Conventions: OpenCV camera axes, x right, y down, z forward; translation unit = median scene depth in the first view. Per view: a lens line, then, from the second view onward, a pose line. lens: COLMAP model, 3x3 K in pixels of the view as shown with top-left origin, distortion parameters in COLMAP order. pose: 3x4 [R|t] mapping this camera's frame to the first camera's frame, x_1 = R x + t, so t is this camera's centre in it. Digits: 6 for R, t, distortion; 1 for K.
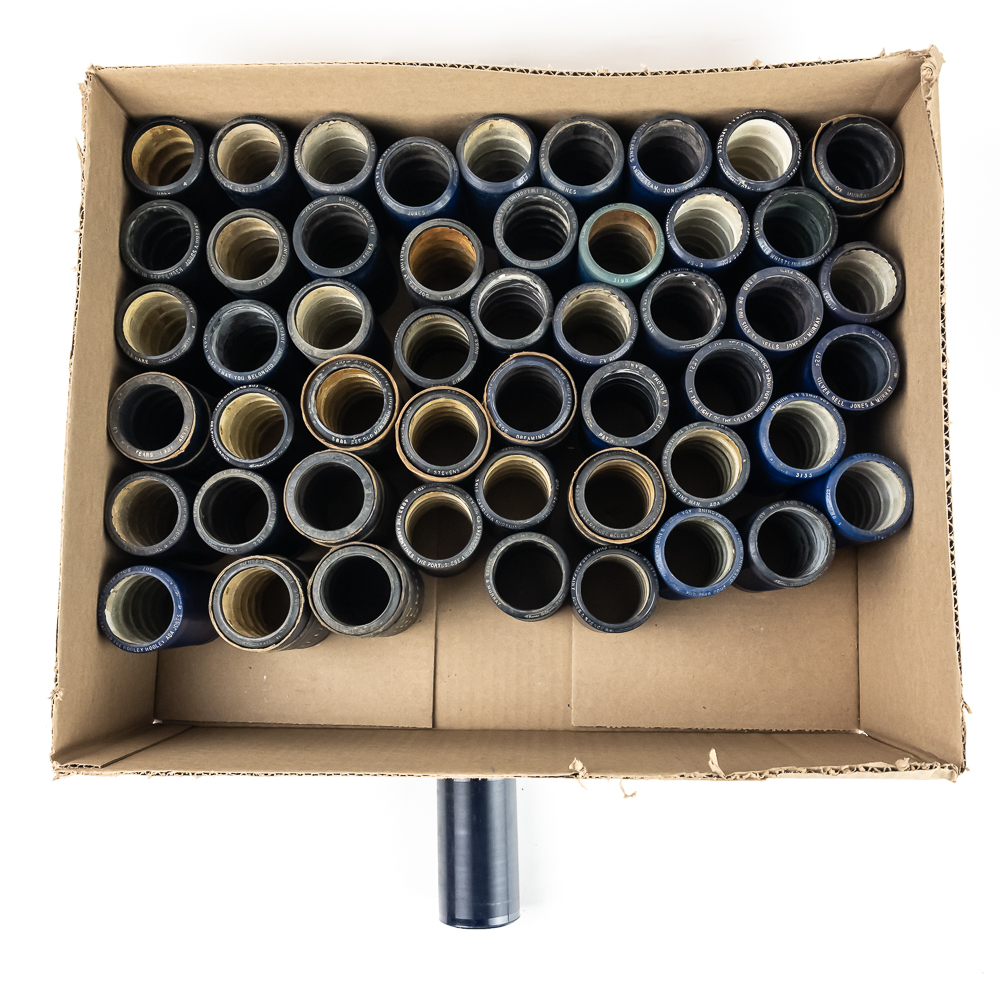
lens RADIAL K [[1002.2, 0, 516.4], [0, 1002.2, 503.0], [0, 0, 1]] dist [-0.027862, 0.000000]
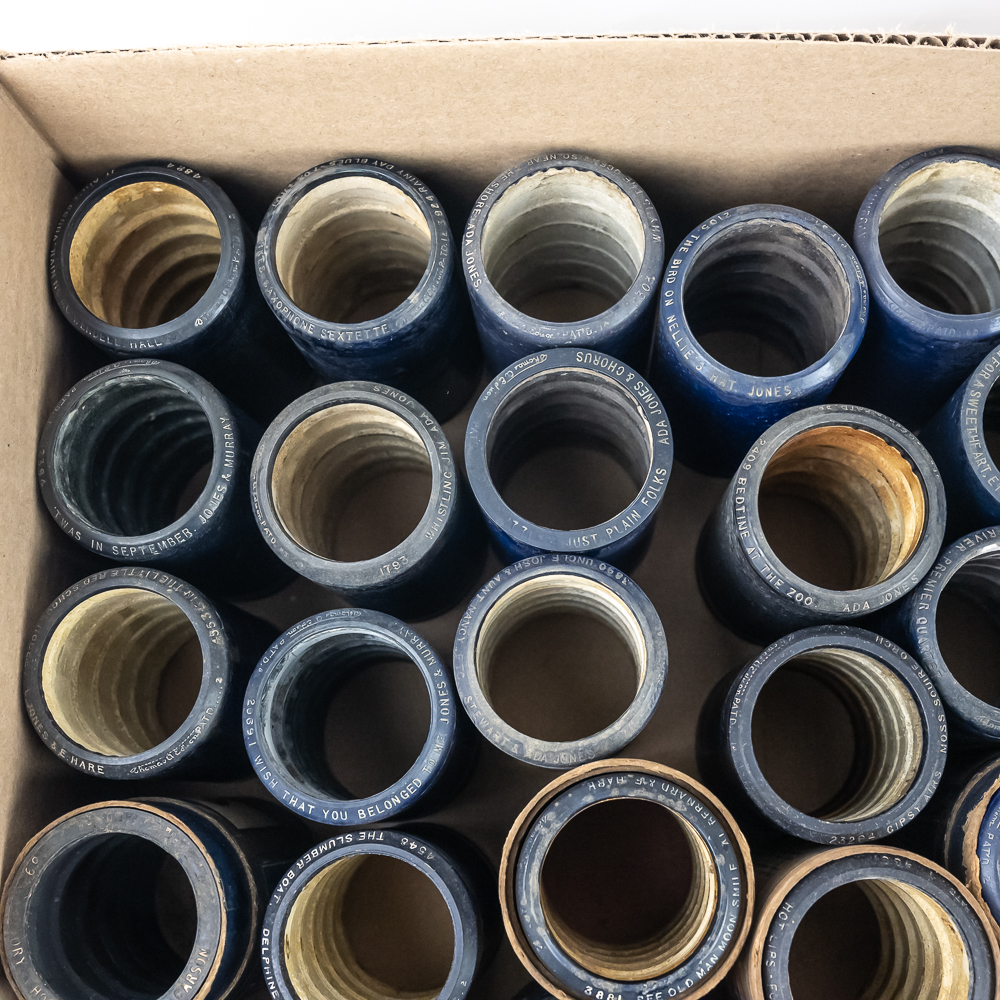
lens RADIAL K [[1523.7, 0, 524.7], [0, 1523.7, 494.6], [0, 0, 1]] dist [0.003612, 0.000000]
pose [[0.999610, -0.008609, -0.026571, -0.186238], [0.005908, 0.994961, -0.100087, -0.190387], [0.027299, 0.099891, 0.994624, 0.394143]]
